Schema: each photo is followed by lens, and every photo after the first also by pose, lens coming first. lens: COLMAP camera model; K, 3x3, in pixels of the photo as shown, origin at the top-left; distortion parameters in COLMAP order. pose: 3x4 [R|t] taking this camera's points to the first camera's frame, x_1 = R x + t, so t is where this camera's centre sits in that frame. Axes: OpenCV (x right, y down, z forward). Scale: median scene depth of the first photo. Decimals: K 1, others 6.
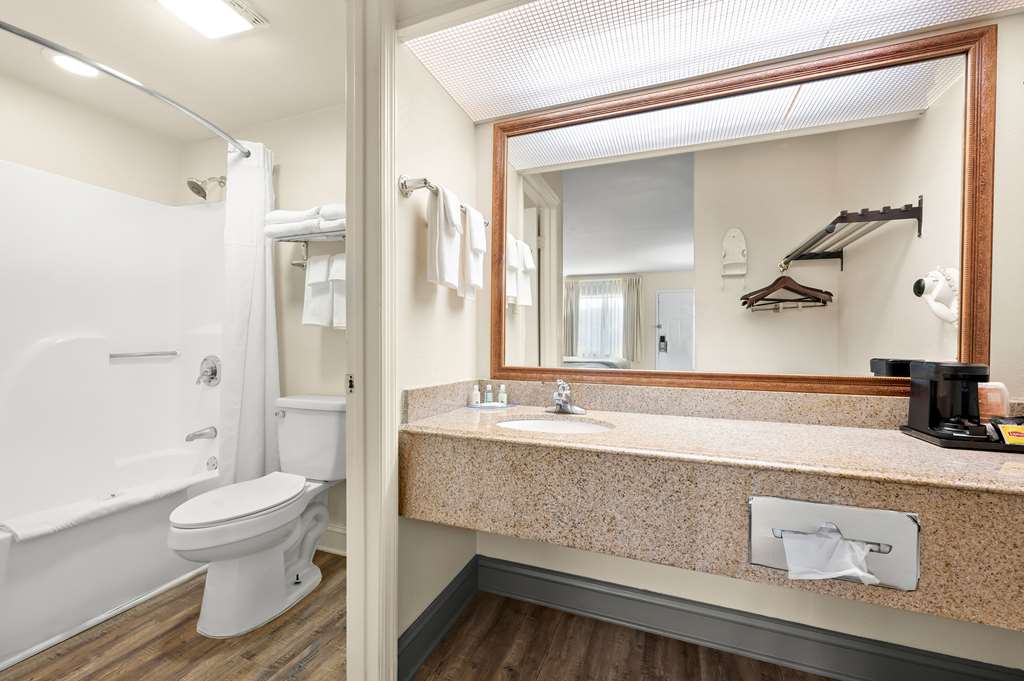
lens RADIAL K [[419.1, 0, 512.0], [0, 419.1, 340.5], [0, 0, 1]] dist [0.001404, 0.000276]
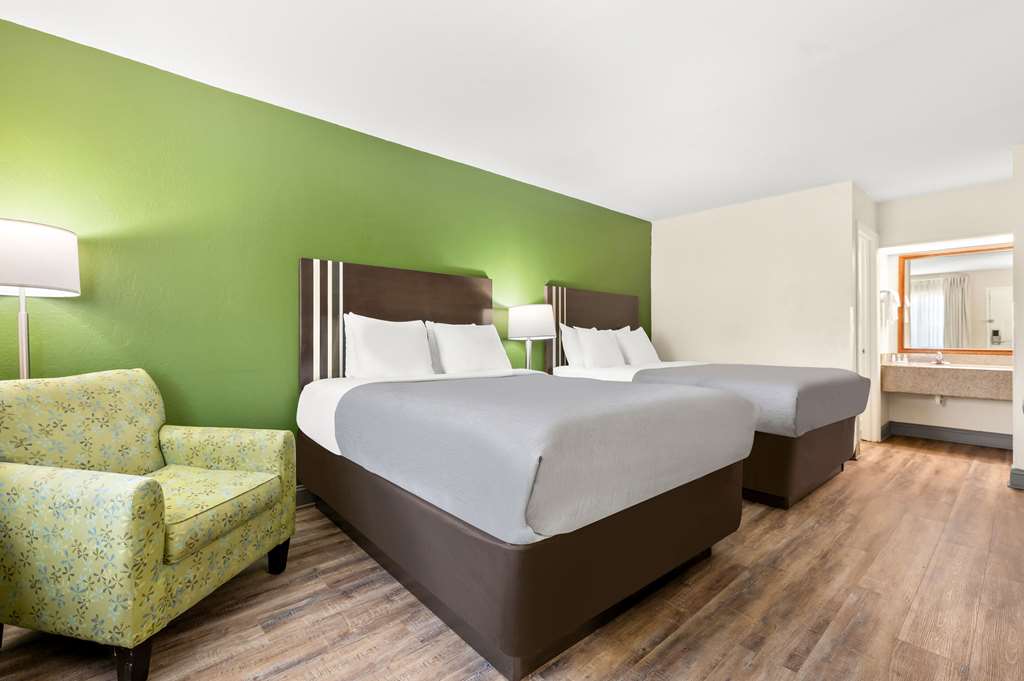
lens RADIAL K [[434.8, 0, 512.0], [0, 434.8, 340.5], [0, 0, 1]] dist [-0.007577, -0.000037]
pose [[0.875367, -0.009749, -0.483360, -0.853957], [0.013534, 0.999899, 0.004343, -0.029745], [0.483269, -0.010343, 0.875411, -2.519079]]
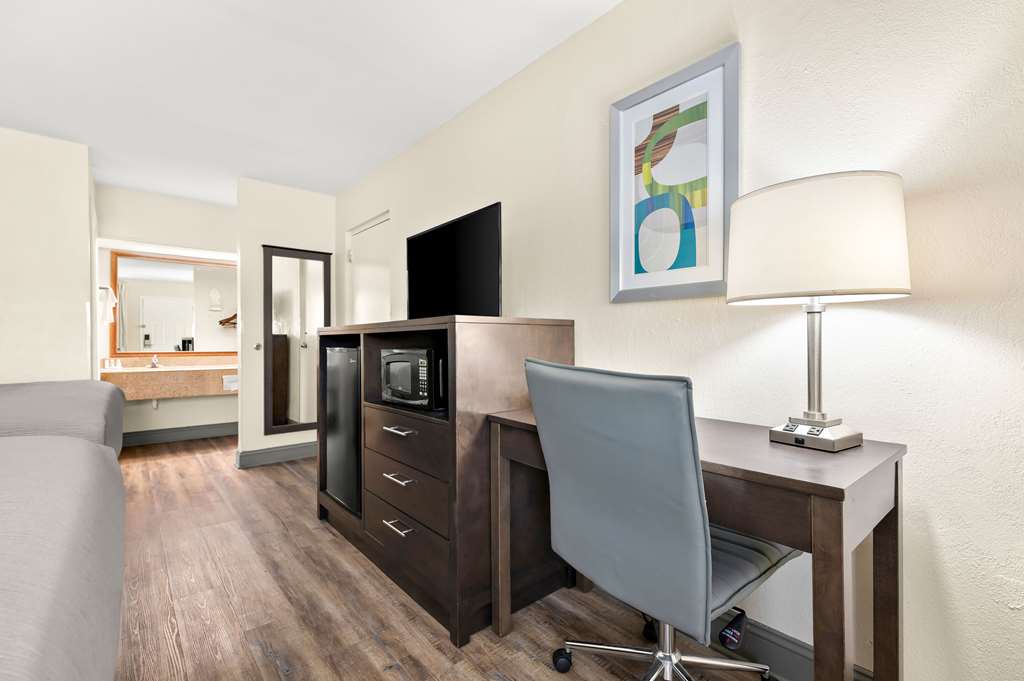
lens RADIAL K [[445.4, 0, 489.8], [0, 445.4, 342.5], [0, 0, 1]] dist [0.001852, 0.000293]
pose [[0.495734, -0.014296, 0.868357, -1.172553], [0.002355, 0.999883, 0.015117, -0.027088], [-0.868471, -0.005449, 0.495709, -2.097100]]
